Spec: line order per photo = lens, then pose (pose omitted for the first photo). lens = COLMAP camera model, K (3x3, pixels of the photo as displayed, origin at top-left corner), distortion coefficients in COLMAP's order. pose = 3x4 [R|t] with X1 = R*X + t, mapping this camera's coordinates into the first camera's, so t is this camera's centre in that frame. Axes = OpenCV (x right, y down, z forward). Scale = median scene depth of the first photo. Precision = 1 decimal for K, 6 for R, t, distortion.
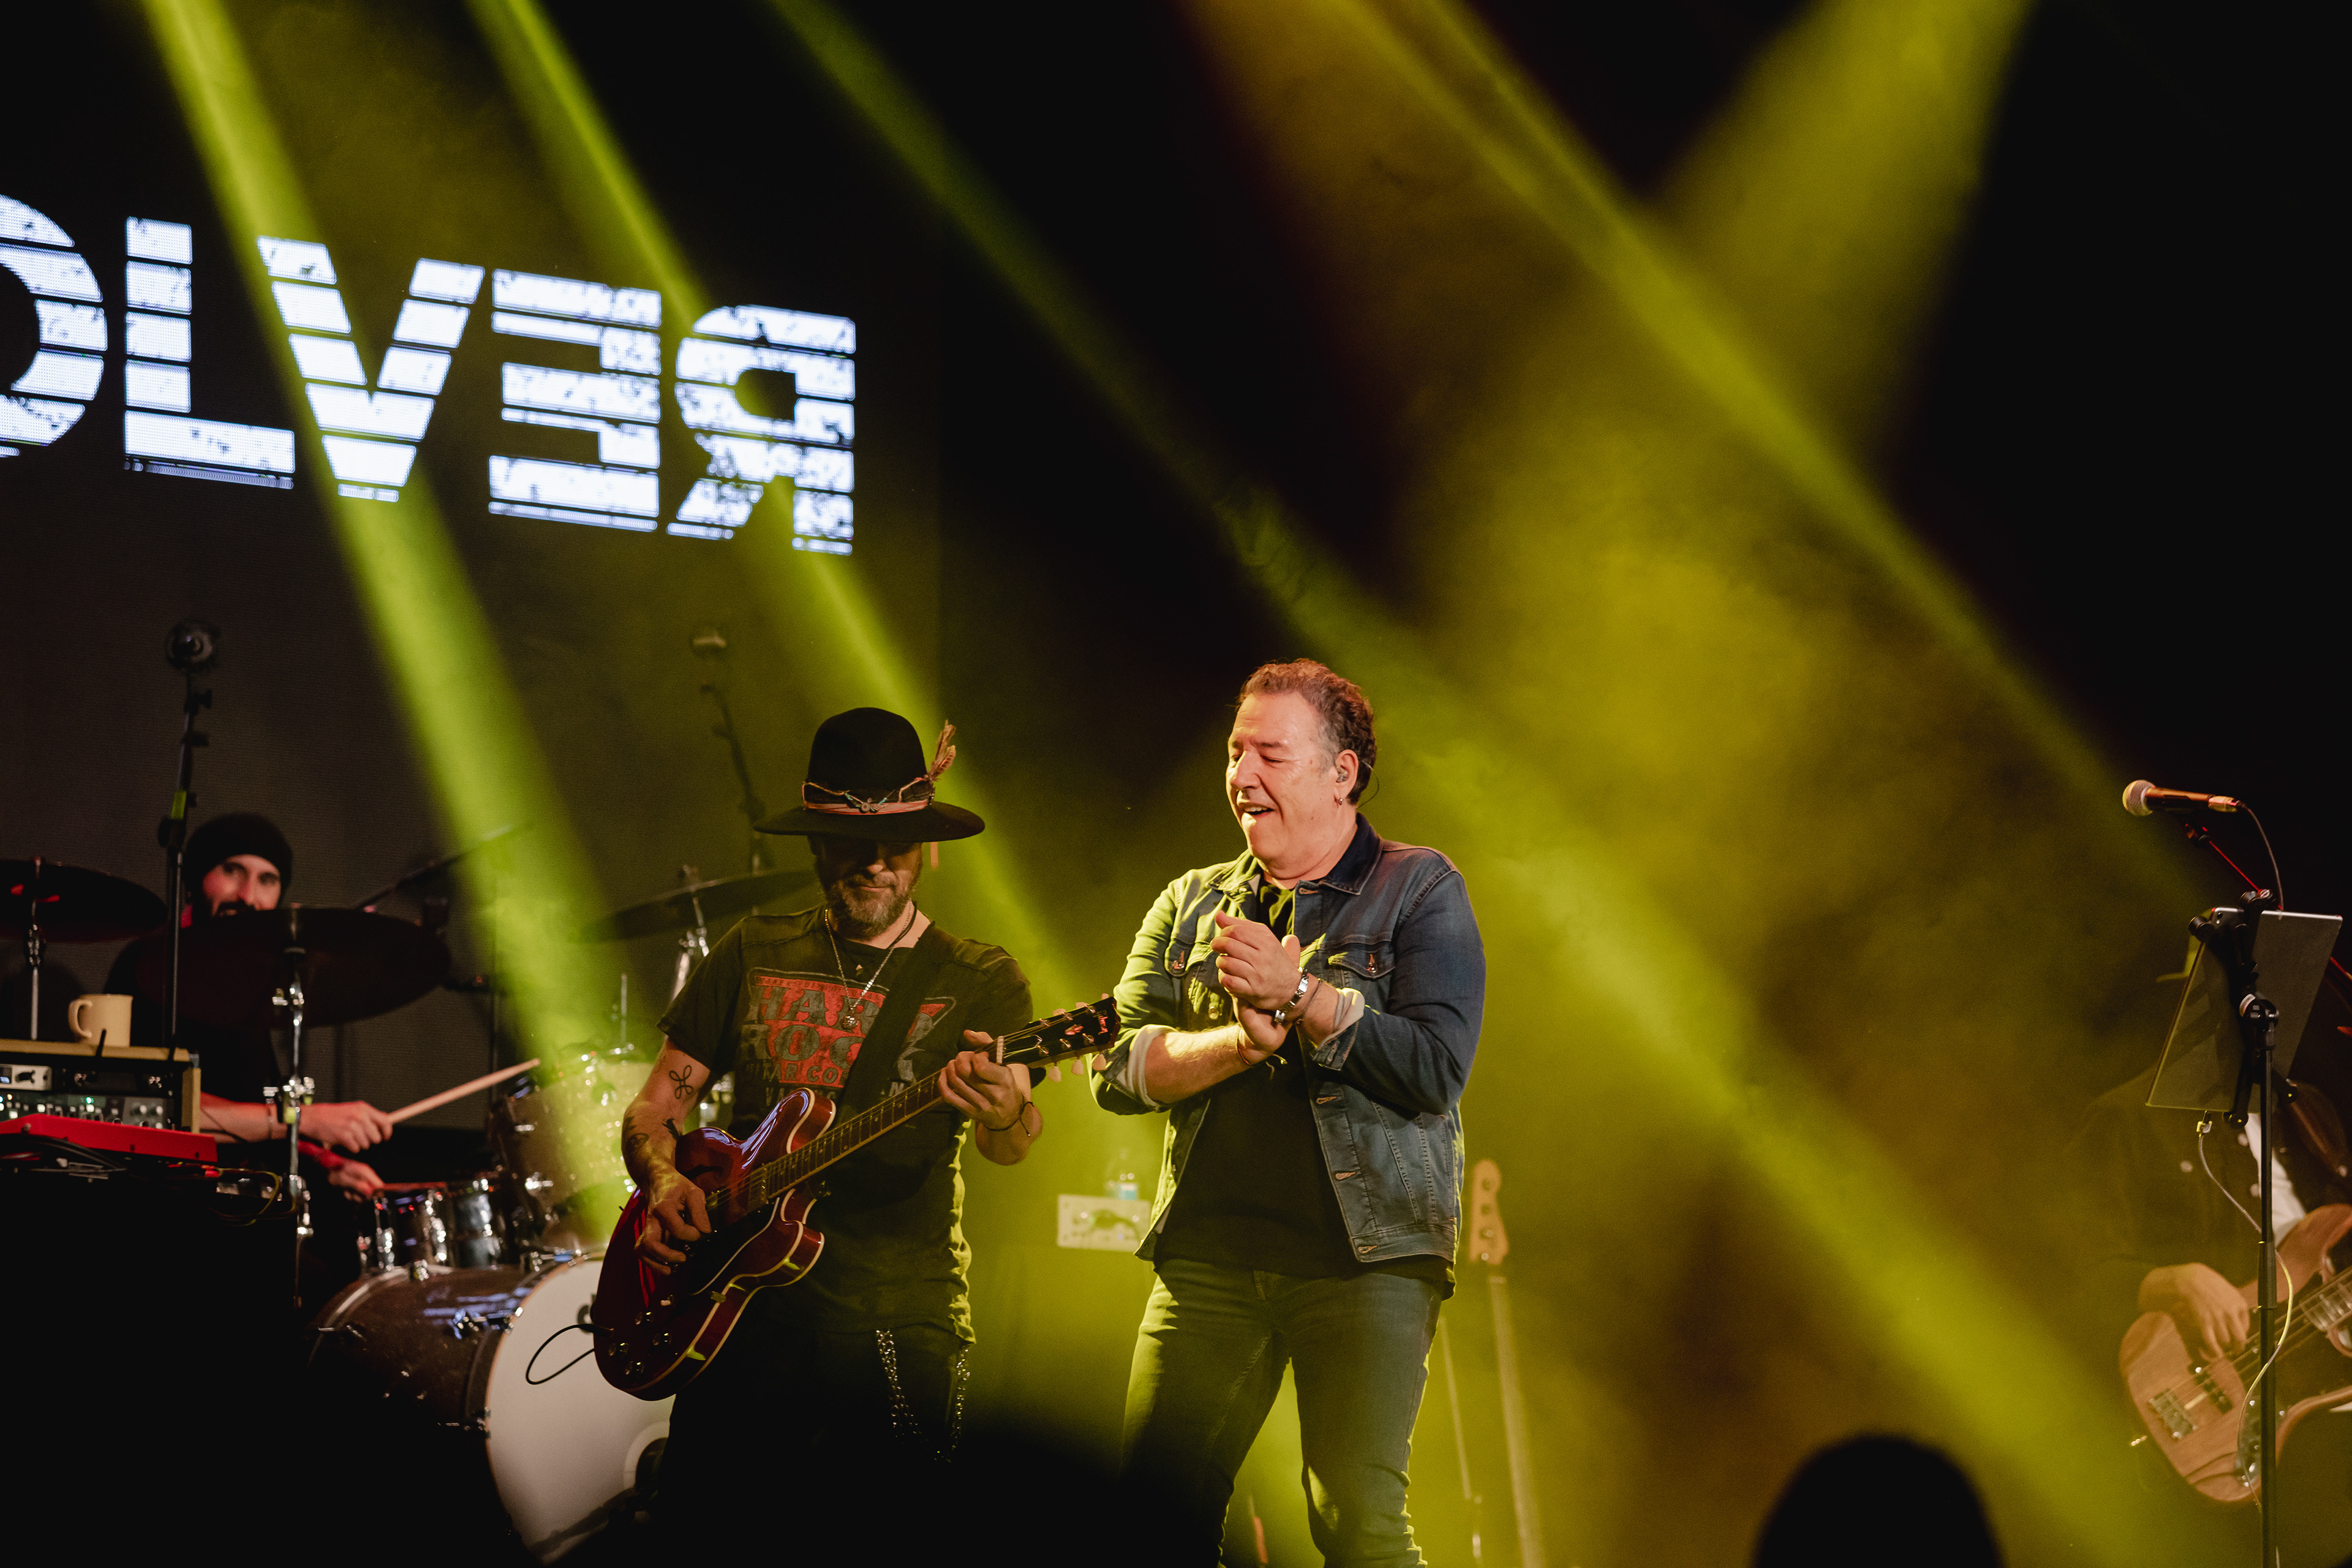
lens RADIAL K [[11089.0, 0, 1182.7], [0, 11089.0, 763.9], [0, 0, 1]] dist [0.891264, 0.000000]
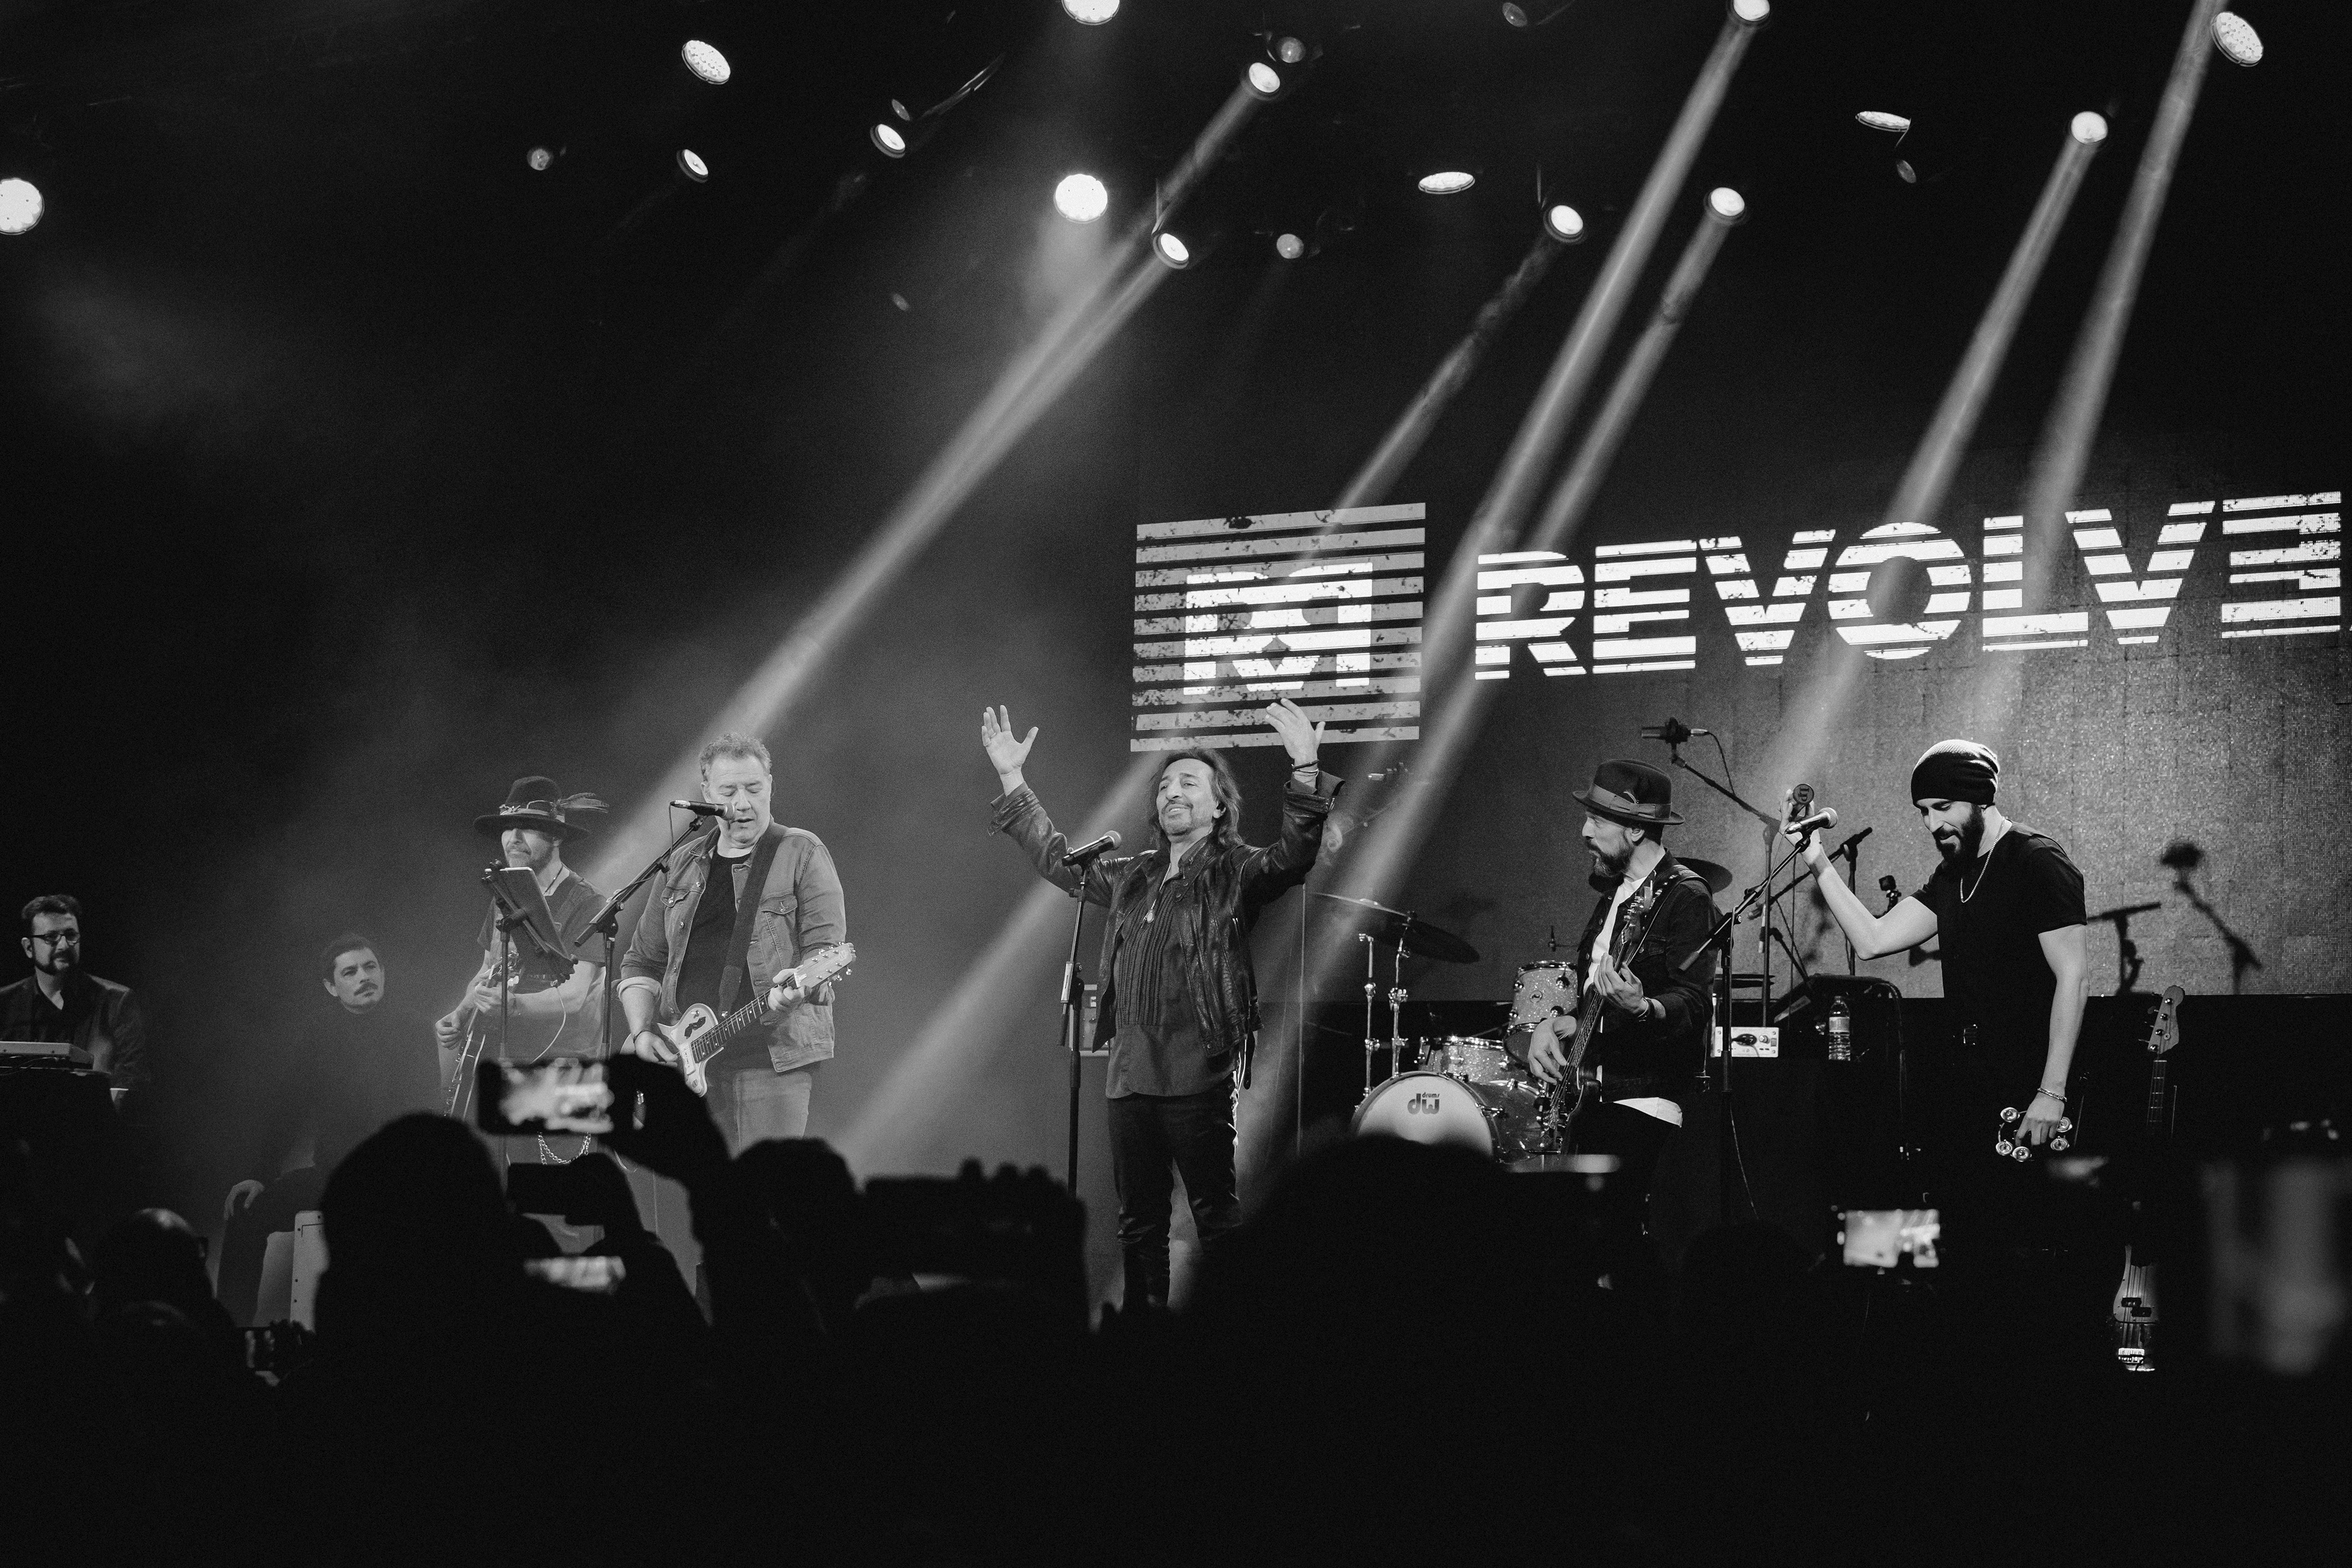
lens RADIAL K [[4863.0, 0, 1199.8], [0, 4863.0, 760.7], [0, 0, 1]] dist [-0.189815, 0.000000]
pose [[0.153507, -0.101529, -0.982918, 1.203100], [0.057491, 0.993940, -0.093689, 0.106678], [0.986474, -0.042127, 0.158414, 1.344294]]
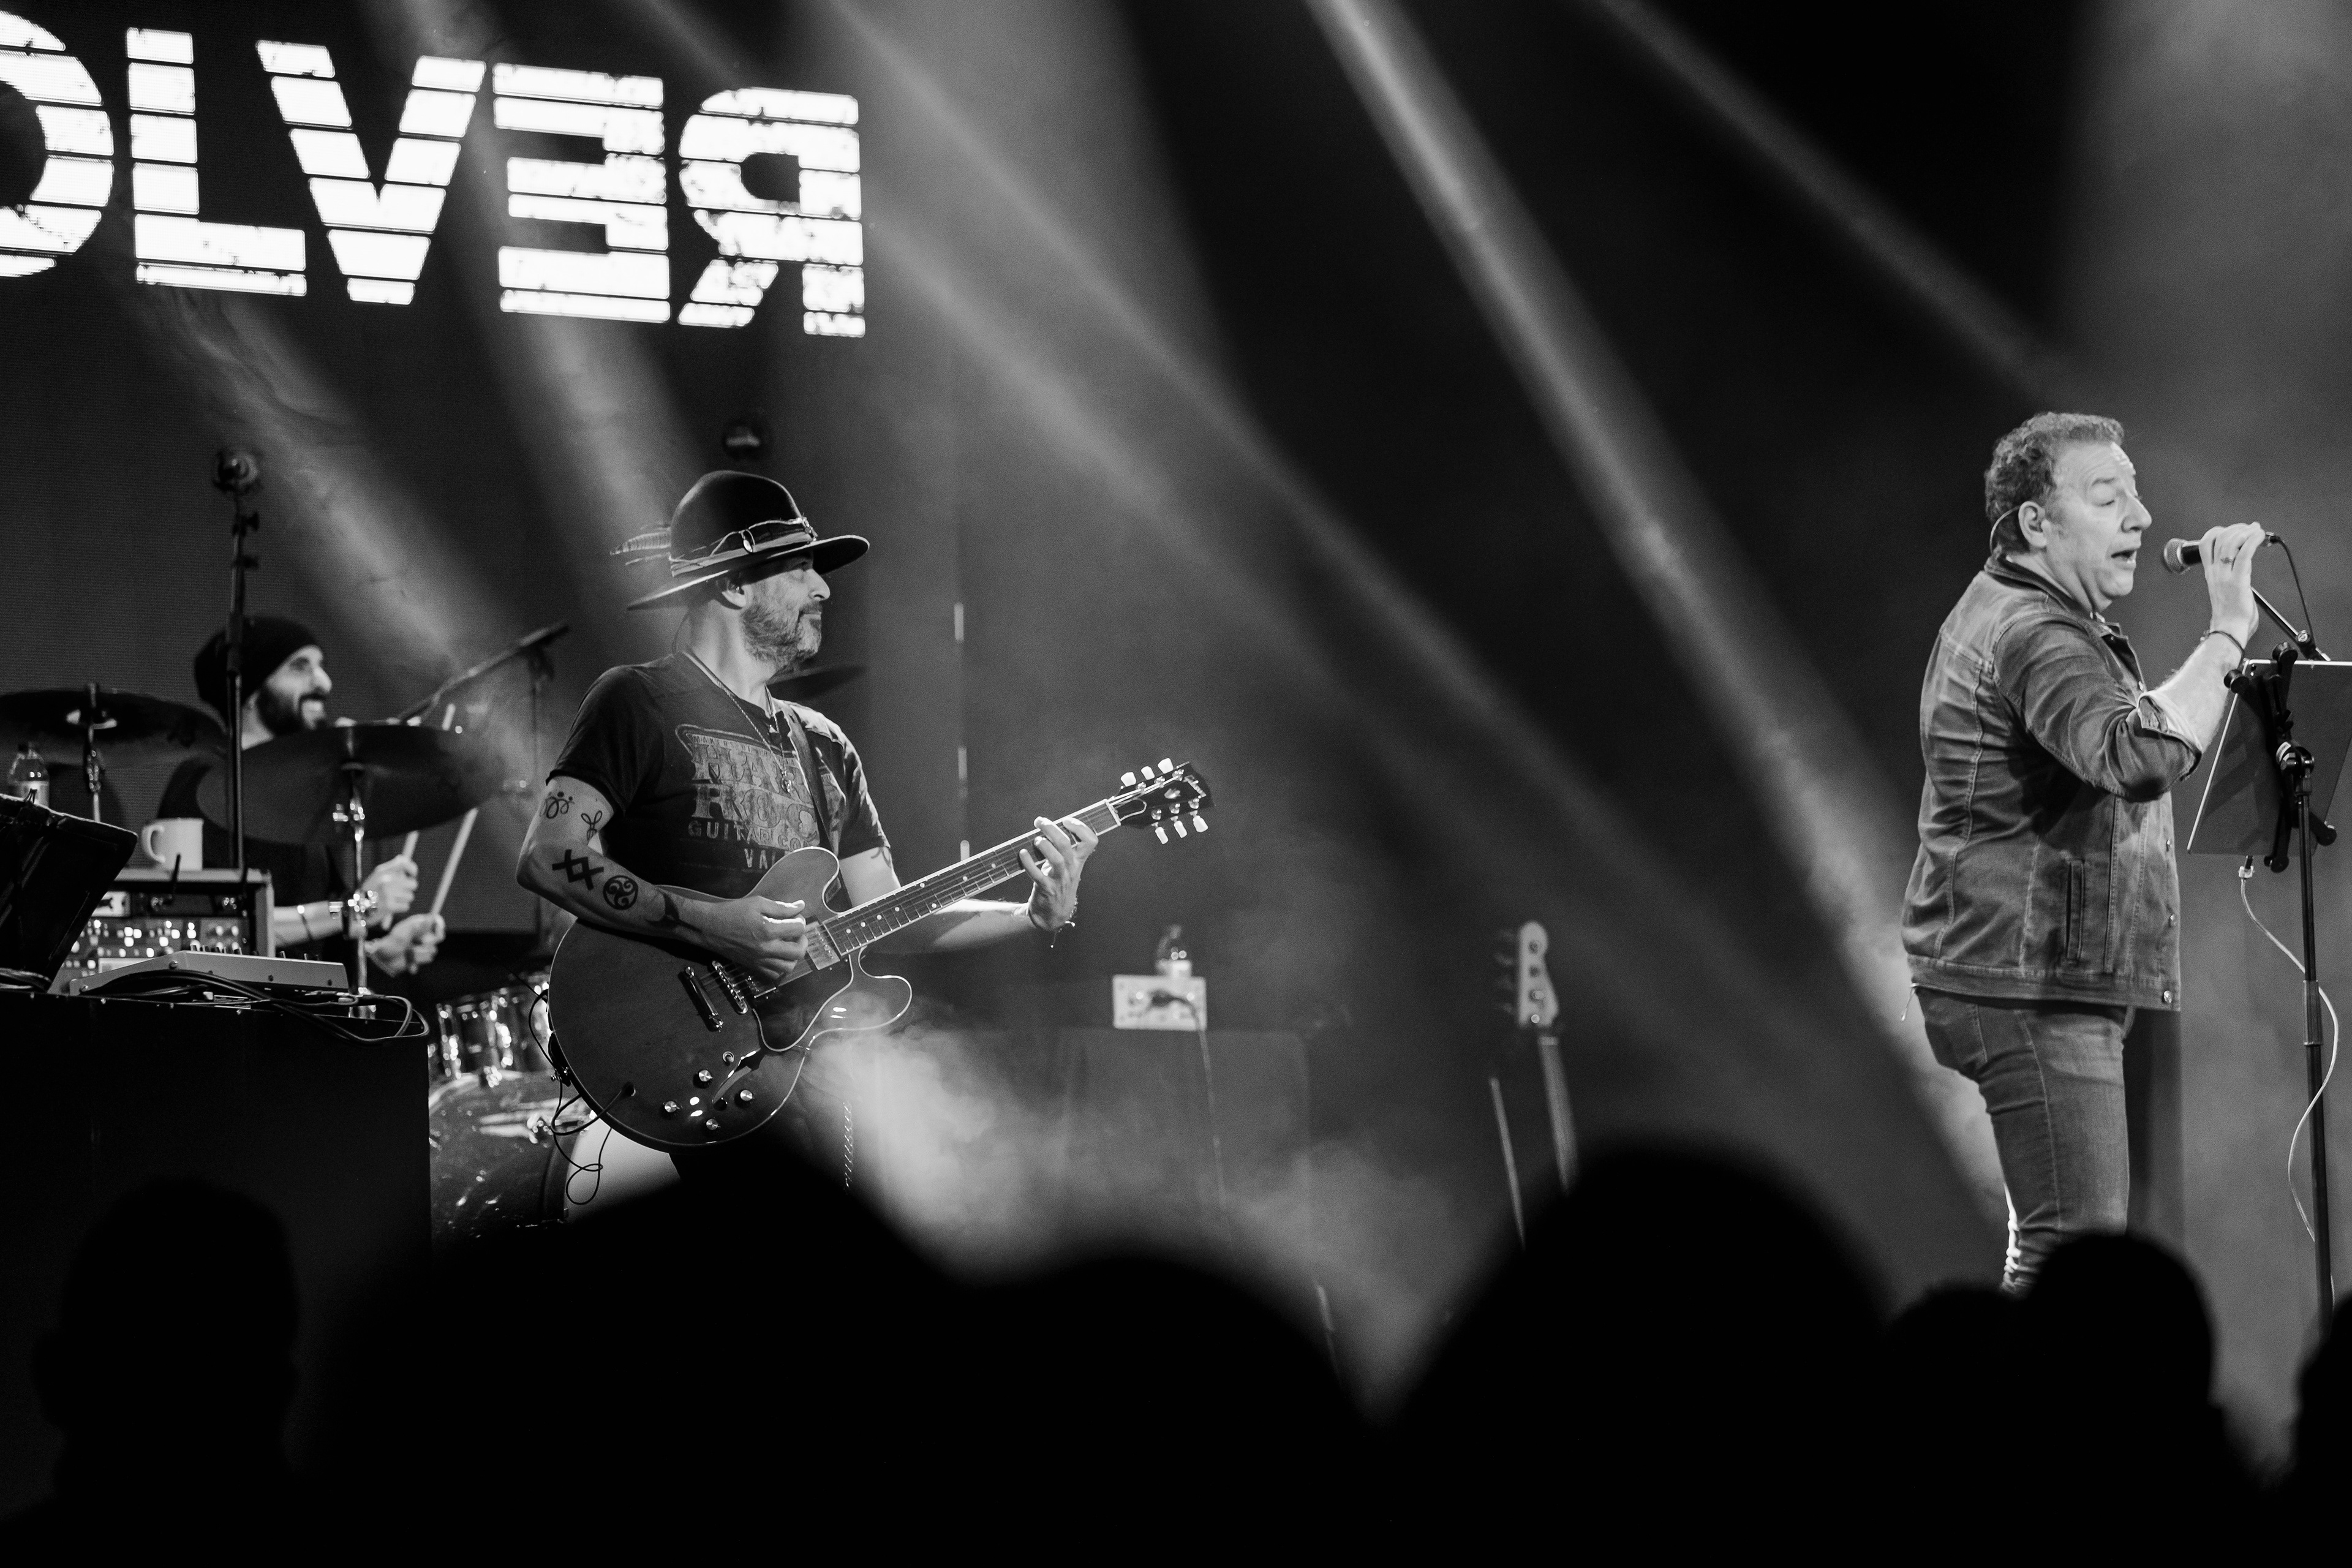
lens RADIAL K [[11412.6, 0, 1175.2], [0, 11412.6, 785.0], [0, 0, 1]] dist [0.237465, 0.000000]
pose [[0.999211, -0.039569, -0.003544, -0.000863], [0.039639, 0.998957, 0.022683, -0.001874], [0.002643, -0.022805, 0.999736, -0.032513]]
